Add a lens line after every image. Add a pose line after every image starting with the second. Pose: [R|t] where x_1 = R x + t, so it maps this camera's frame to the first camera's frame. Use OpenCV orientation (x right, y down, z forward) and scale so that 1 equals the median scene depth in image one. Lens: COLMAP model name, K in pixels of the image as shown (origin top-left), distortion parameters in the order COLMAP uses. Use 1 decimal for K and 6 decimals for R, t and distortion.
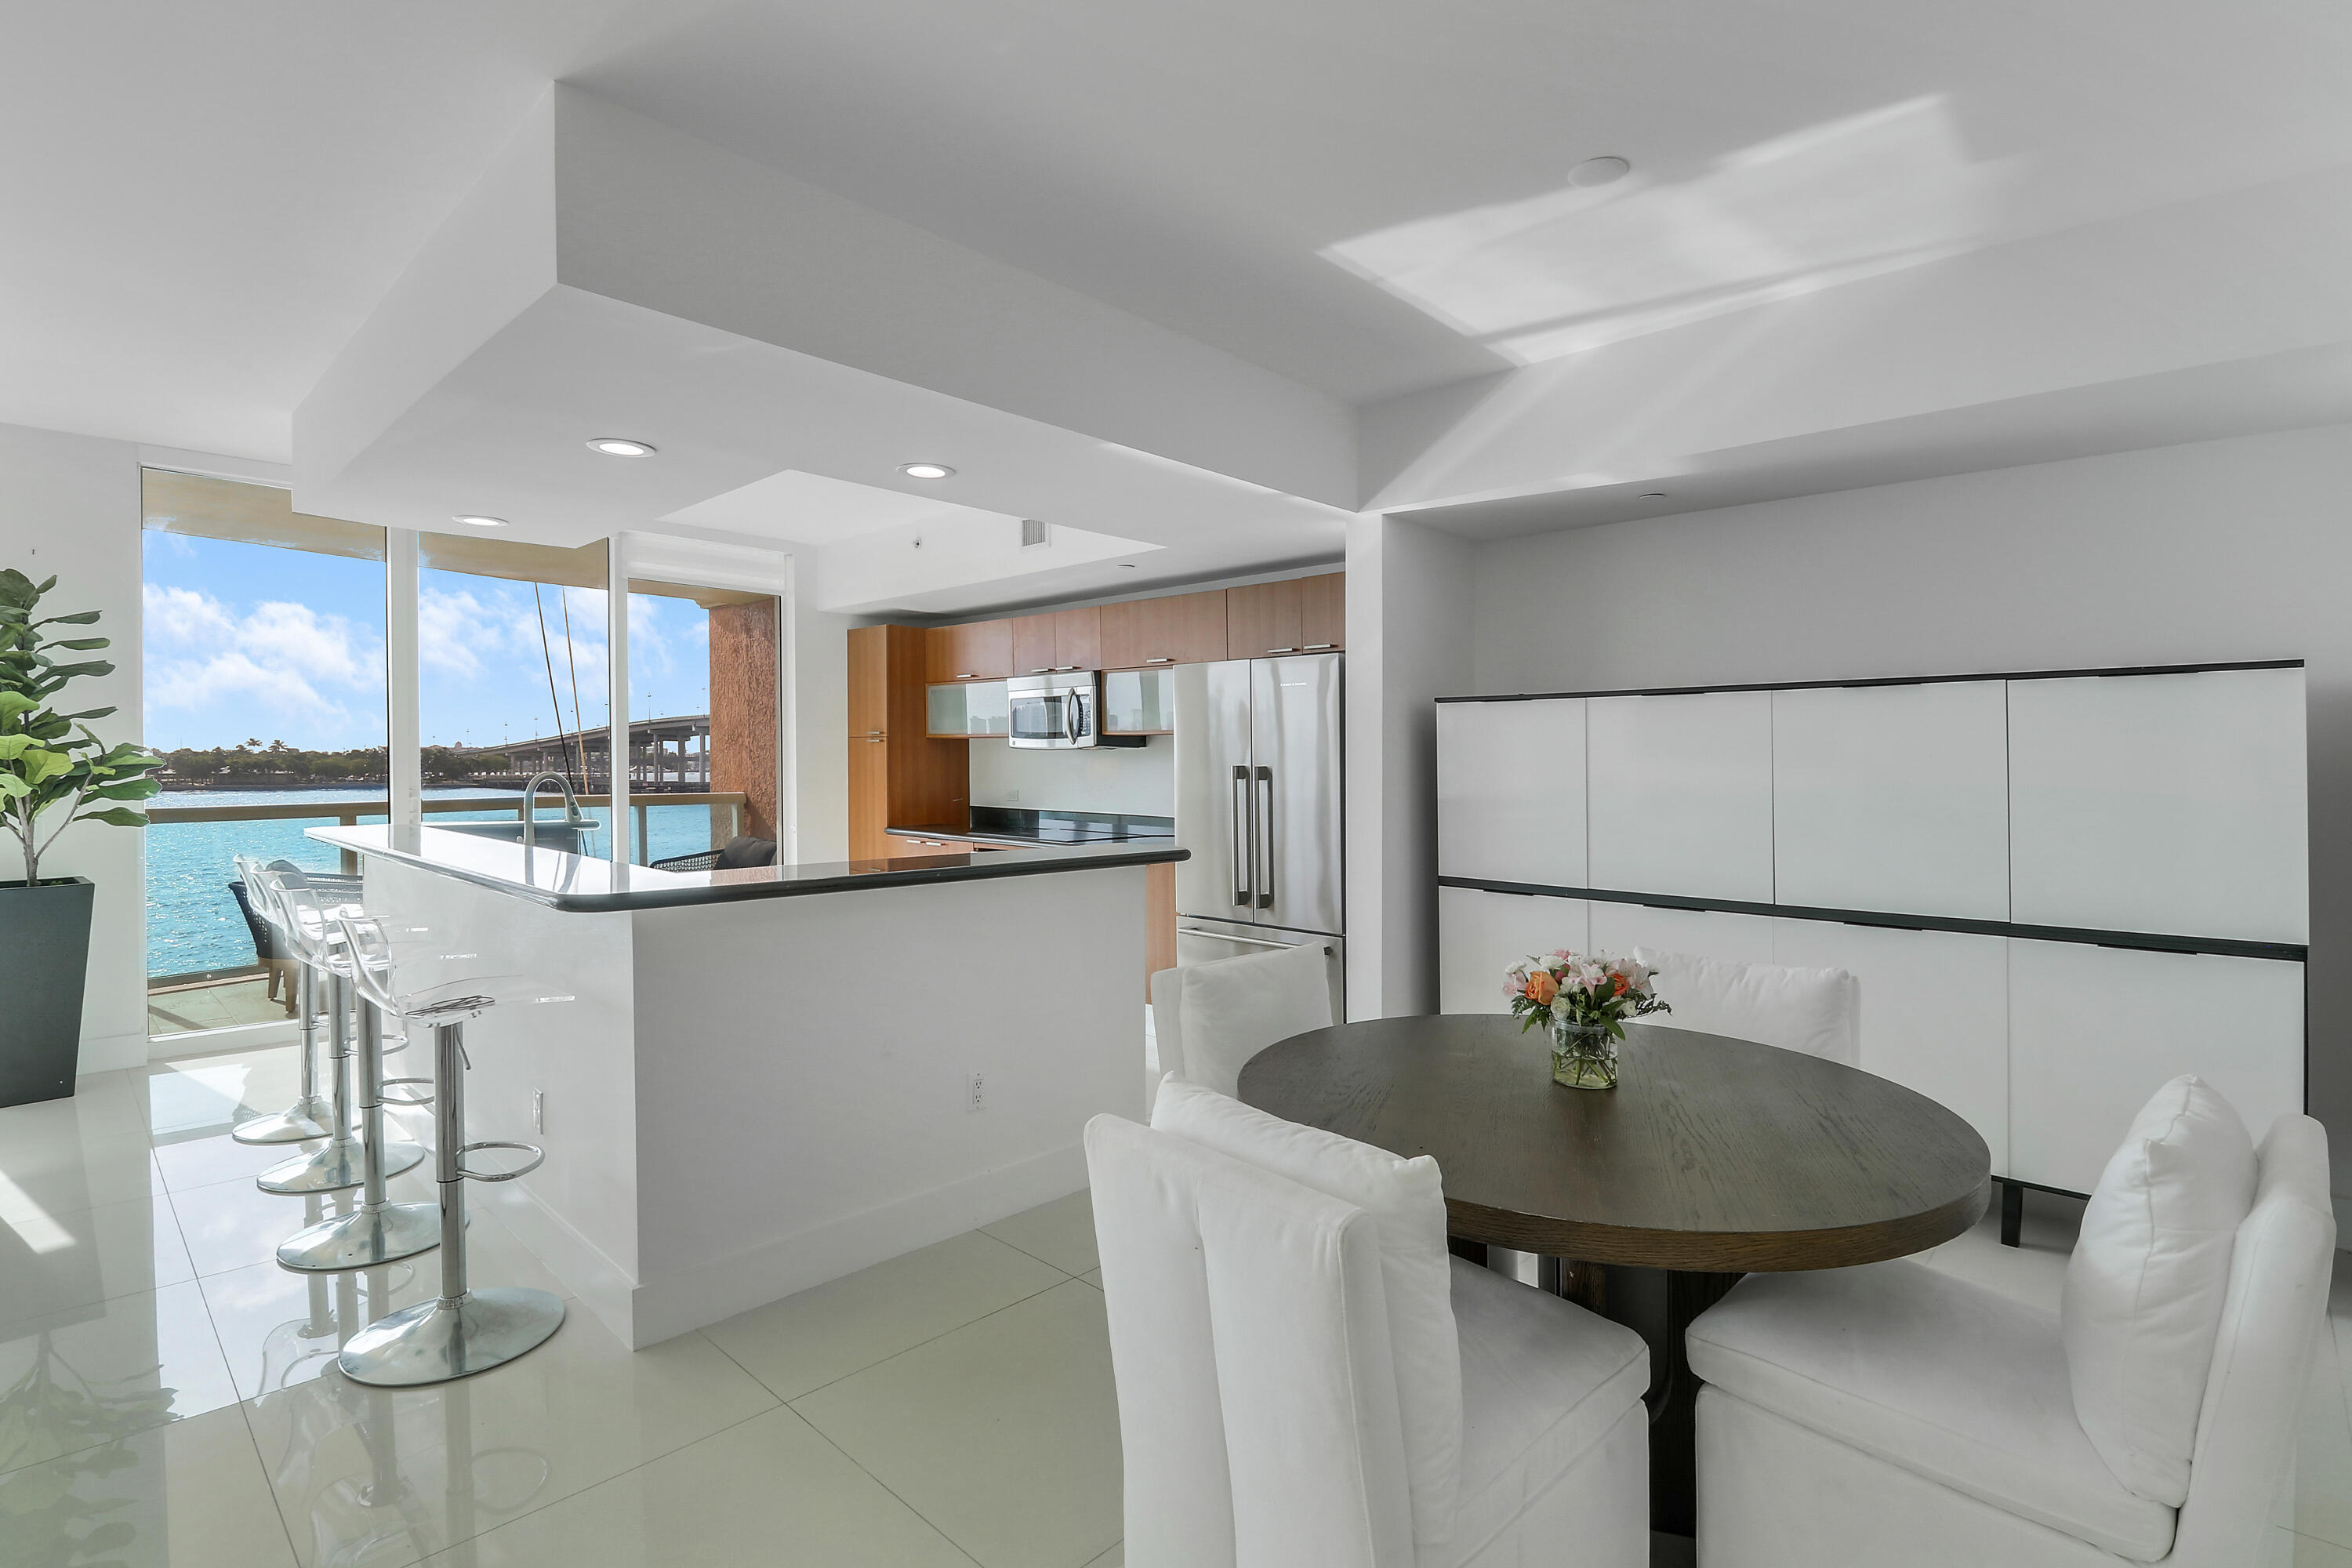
lens RADIAL K [[1119.4, 0, 1194.7], [0, 1119.4, 775.3], [0, 0, 1]] dist [0.001164, -0.009633]
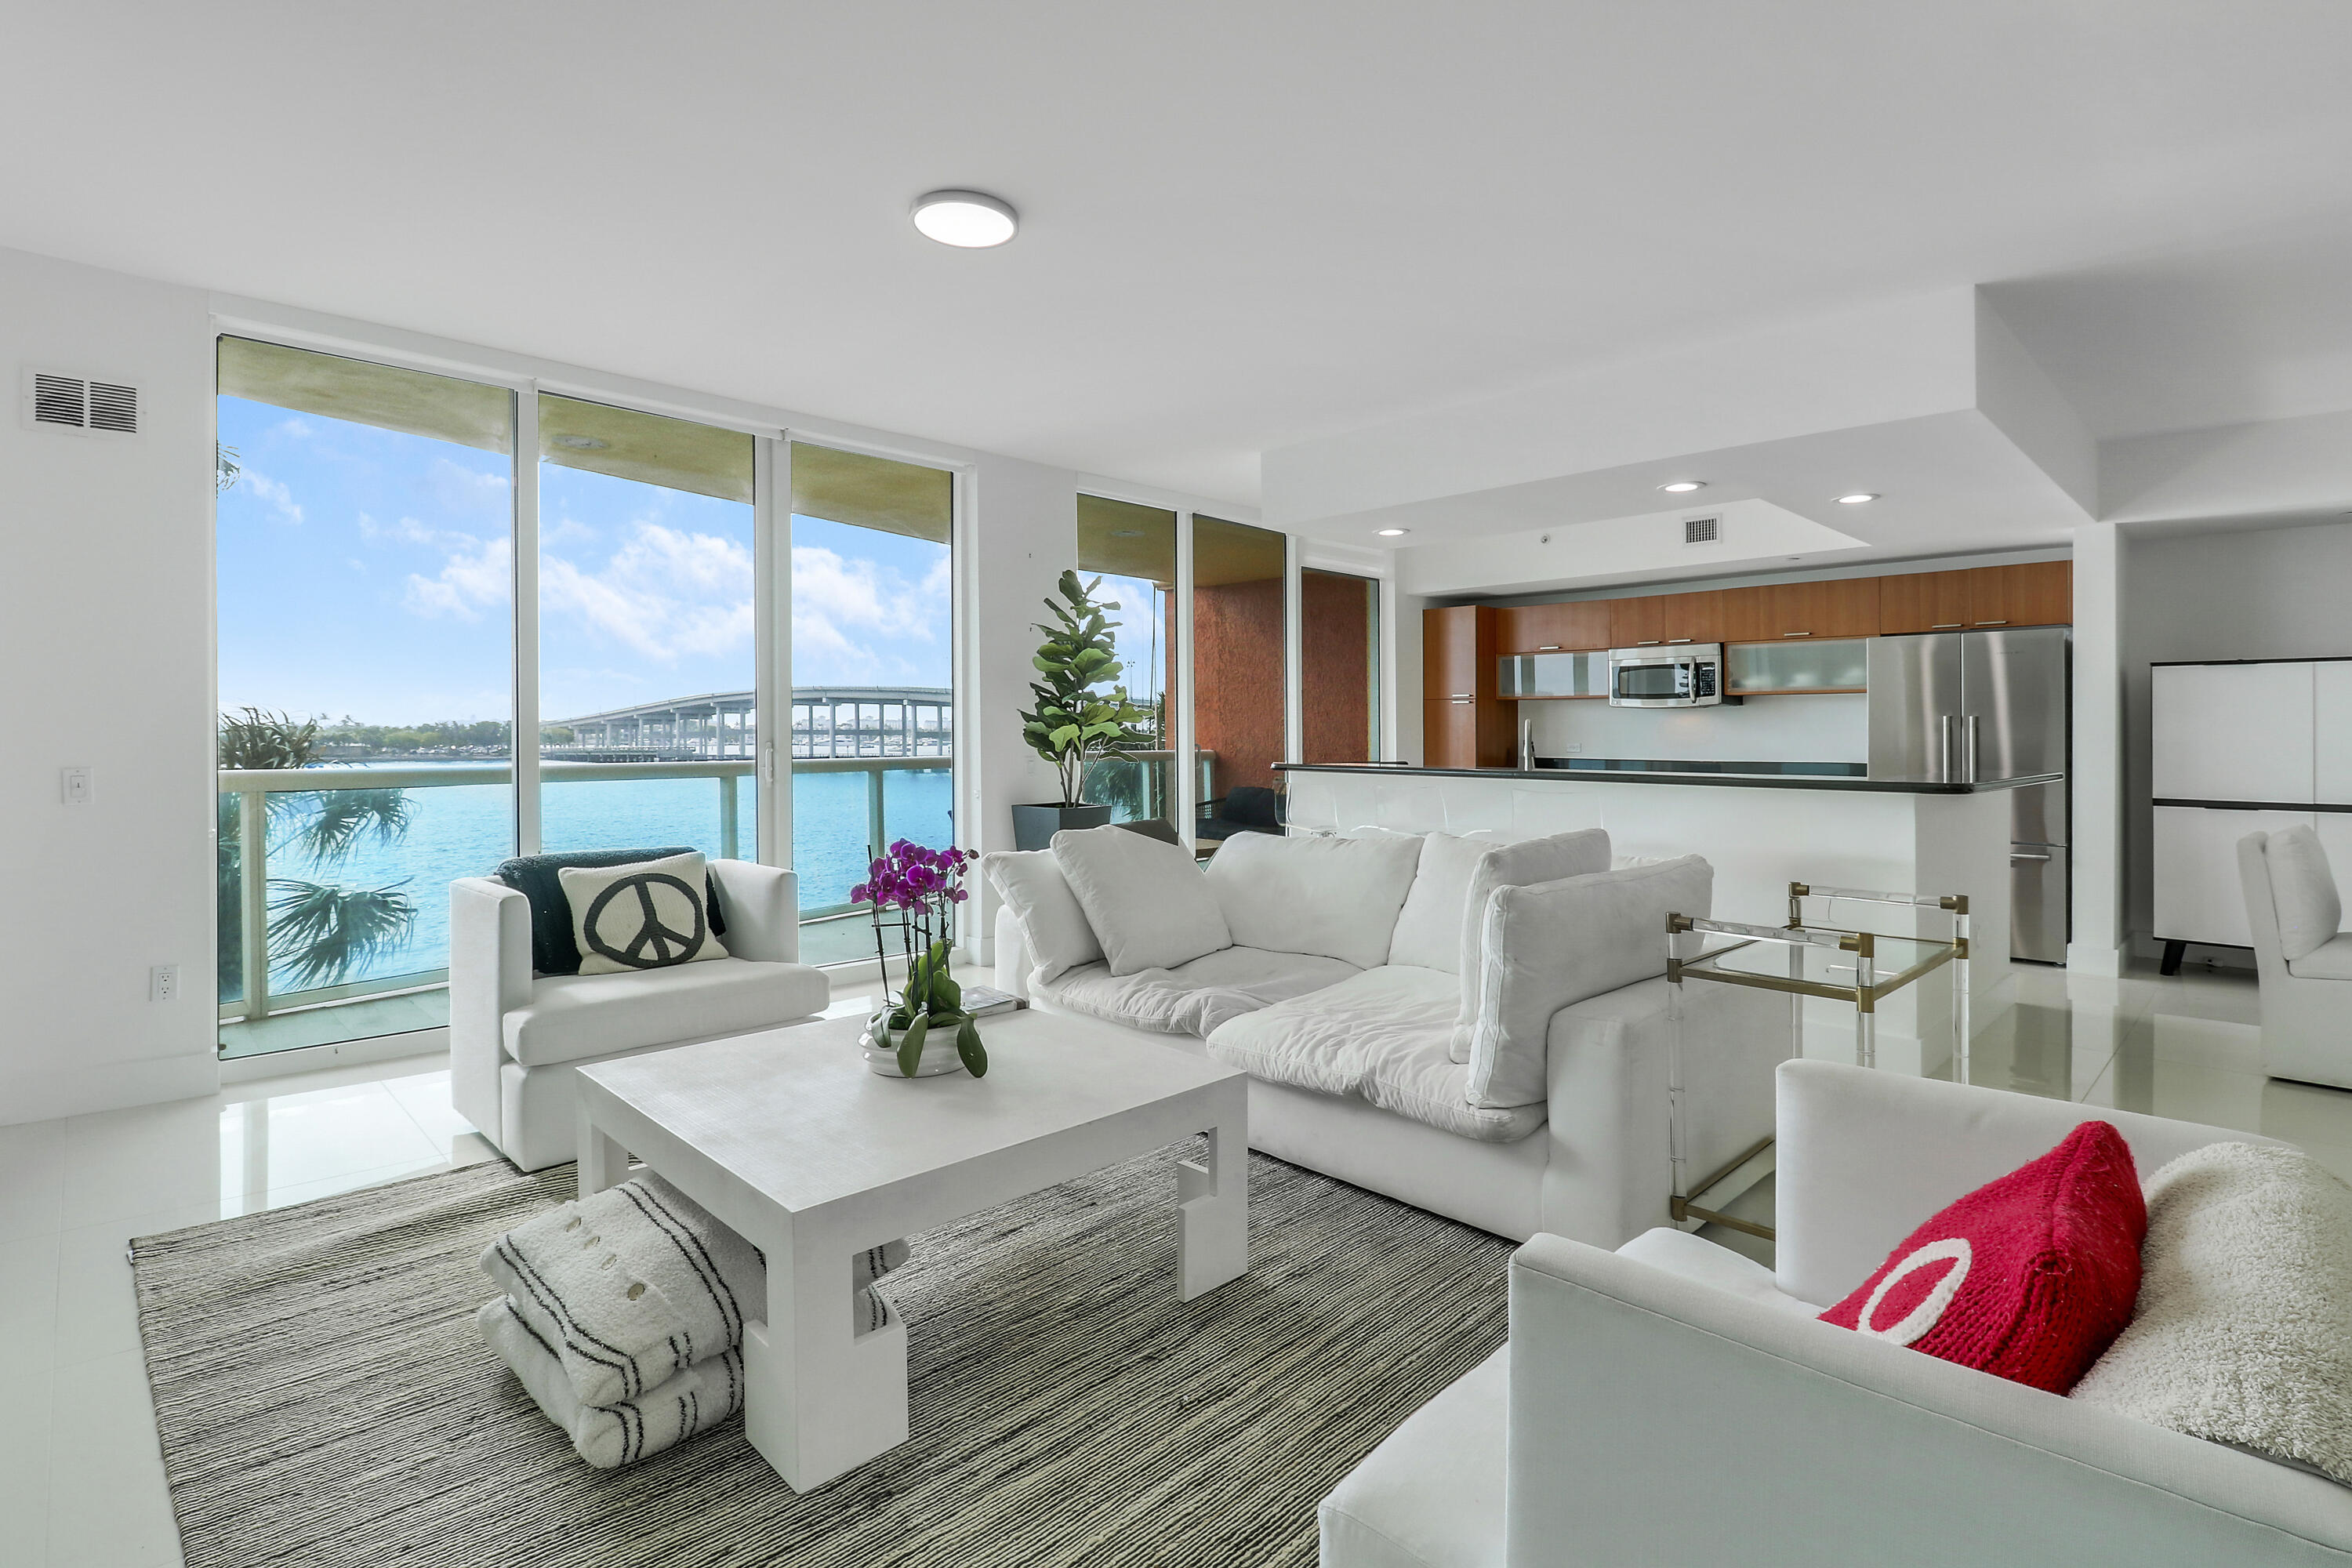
lens RADIAL K [[1119.4, 0, 1179.7], [0, 1119.4, 770.6], [0, 0, 1]] dist [0.001164, -0.009633]
pose [[0.999466, -0.000622, -0.032676, -0.653297], [0.001274, 0.999800, 0.019949, 0.022270], [0.032657, -0.019980, 0.999267, -0.264350]]
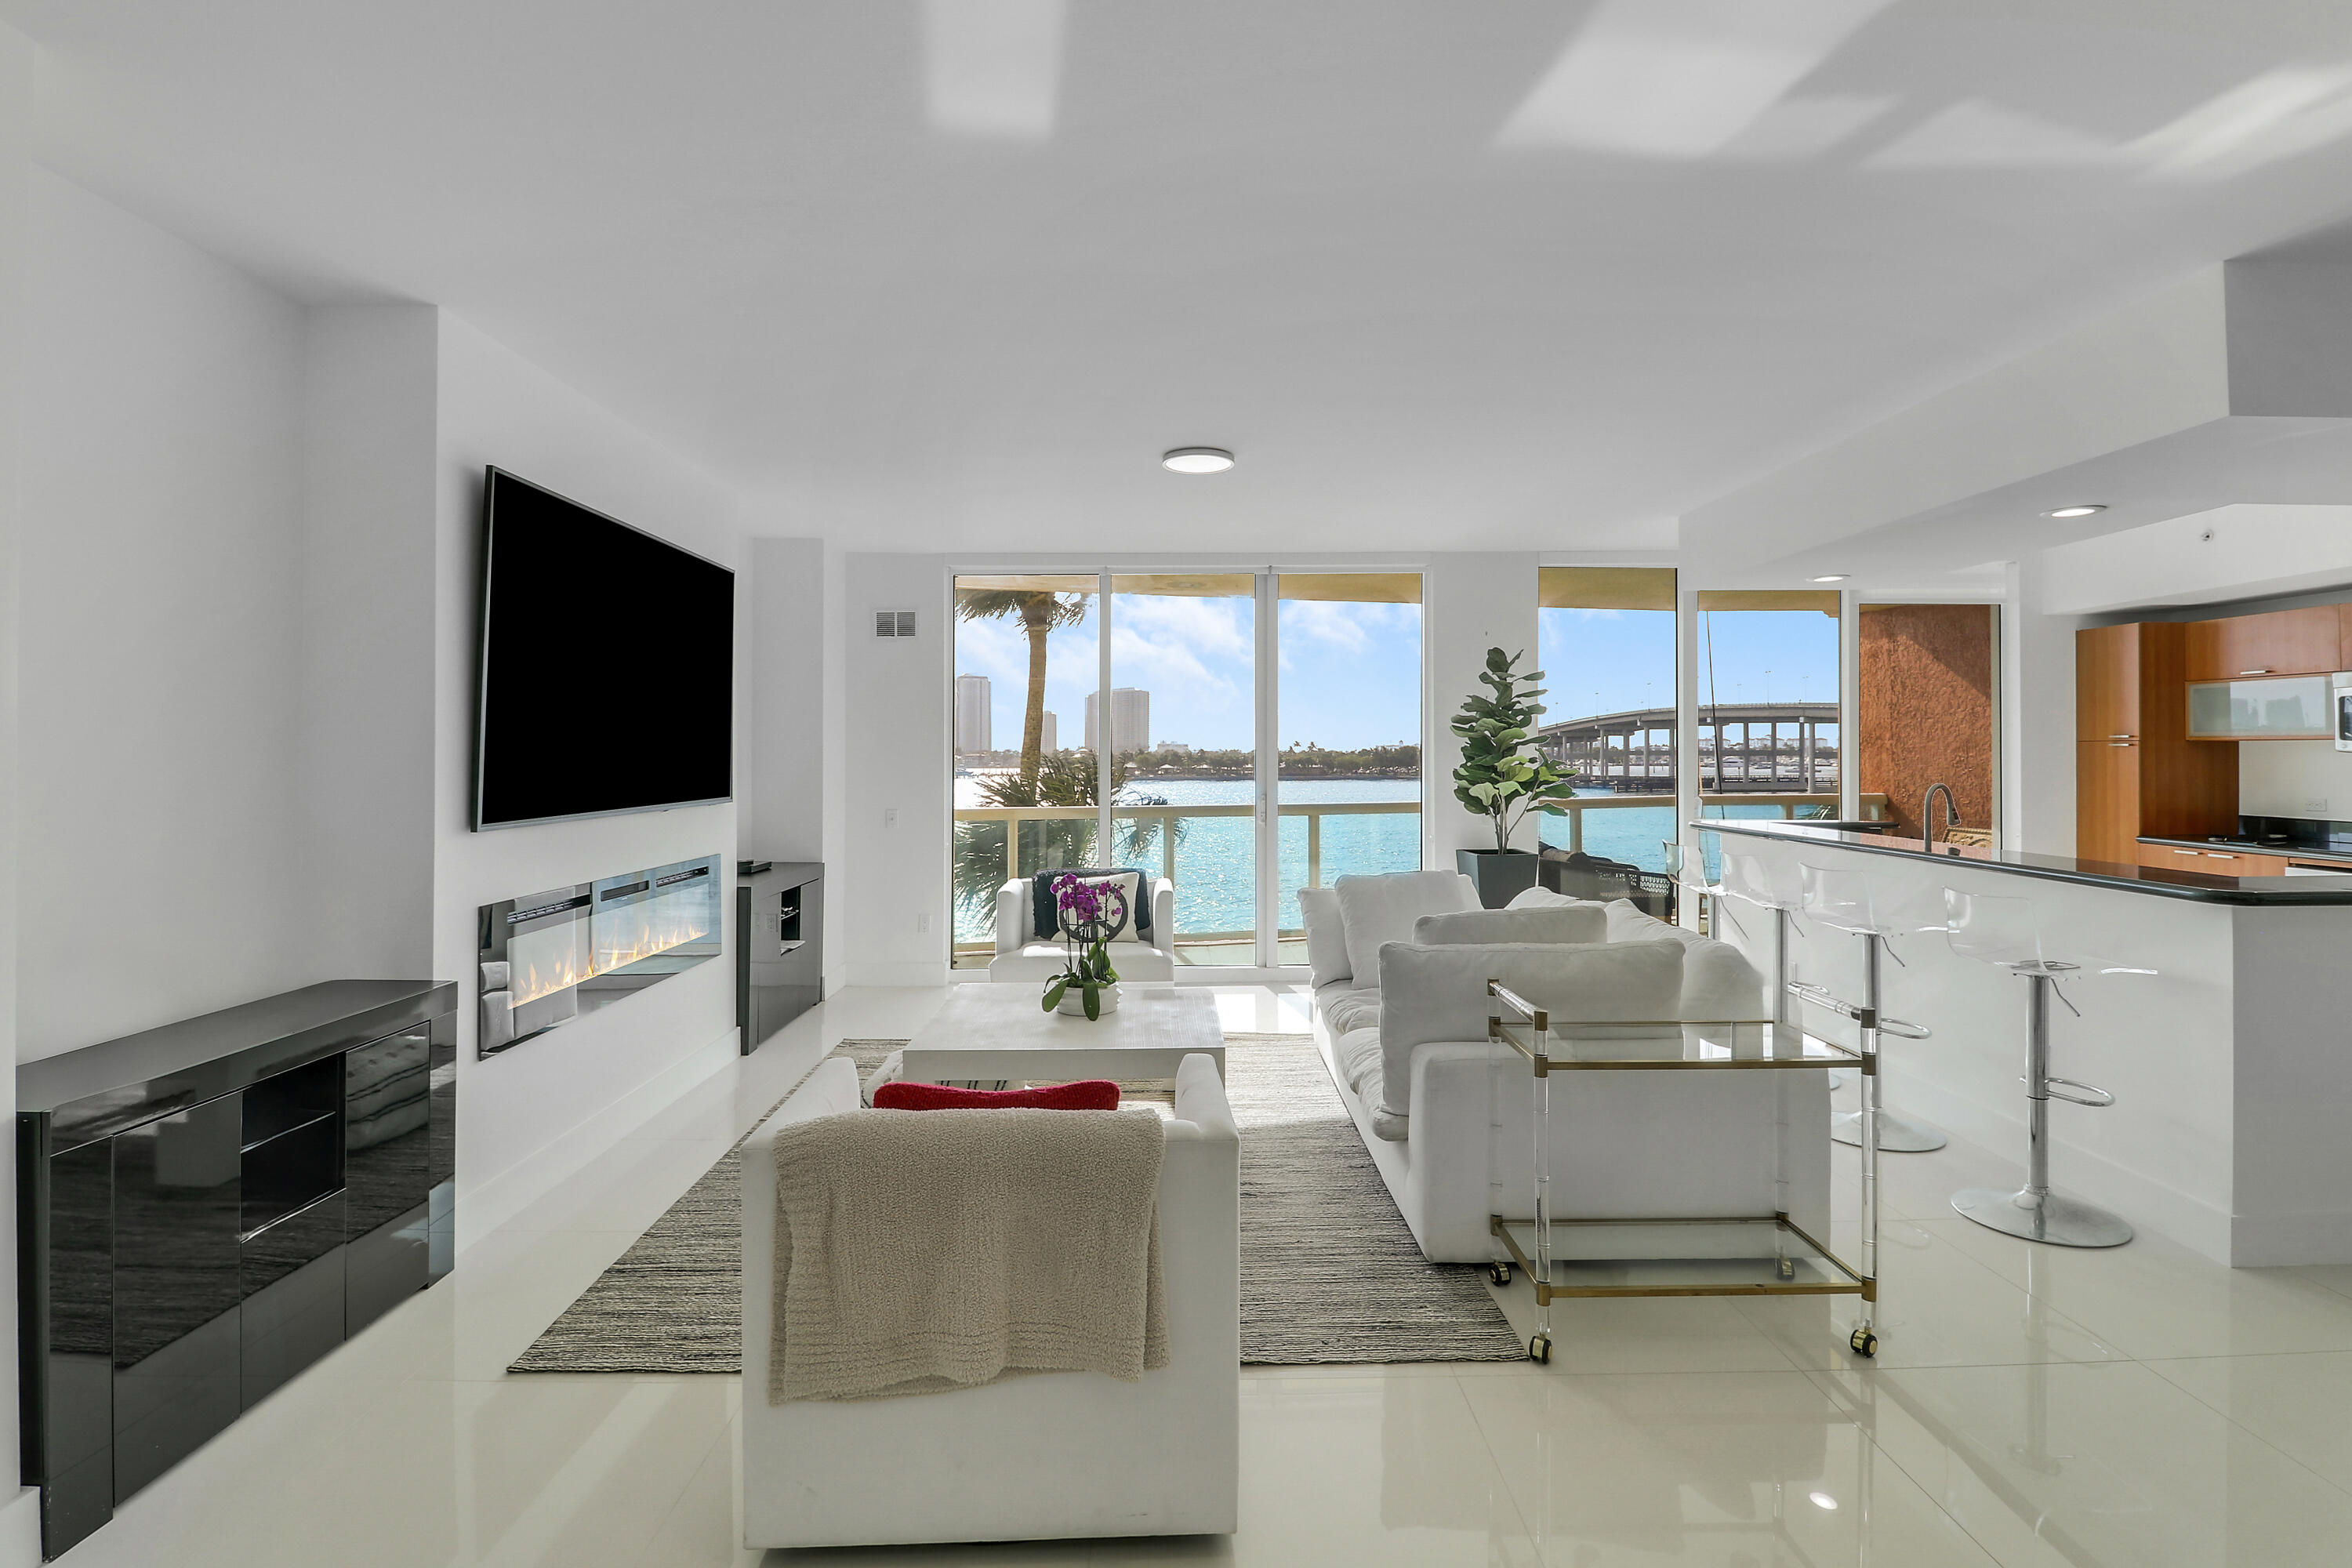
lens RADIAL K [[1119.4, 0, 1166.8], [0, 1119.4, 763.7], [0, 0, 1]] dist [0.001164, -0.009633]
pose [[0.689951, -0.003307, -0.723849, -0.186892], [0.000196, 0.999990, -0.004382, -0.013243], [0.723856, 0.002882, 0.689945, -0.300717]]
